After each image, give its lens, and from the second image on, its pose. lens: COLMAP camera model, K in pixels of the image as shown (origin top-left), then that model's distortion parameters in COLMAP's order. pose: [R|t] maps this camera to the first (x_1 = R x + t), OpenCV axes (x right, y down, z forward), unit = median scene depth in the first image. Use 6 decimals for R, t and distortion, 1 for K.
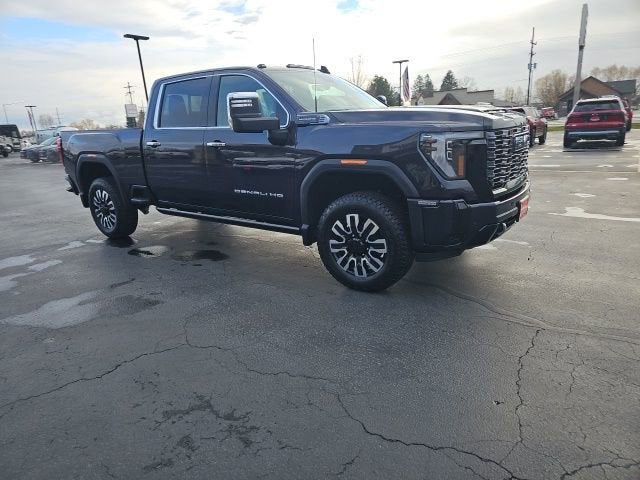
lens RADIAL K [[419.7, 0, 316.3], [0, 419.7, 244.8], [0, 0, 1]] dist [0.062934, -0.049392]
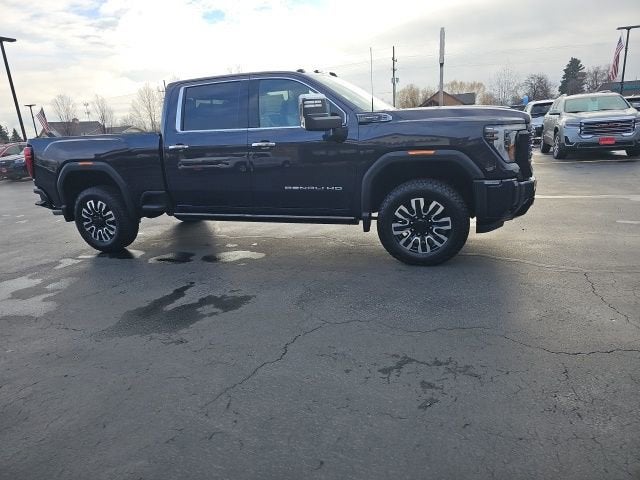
lens RADIAL K [[416.1, 0, 324.0], [0, 416.1, 240.1], [0, 0, 1]] dist [0.059182, -0.046647]
pose [[0.957861, -0.089059, 0.273075, -0.454173], [0.096747, 0.995199, -0.014789, 0.030605], [-0.270447, 0.040585, 0.961879, -0.023877]]
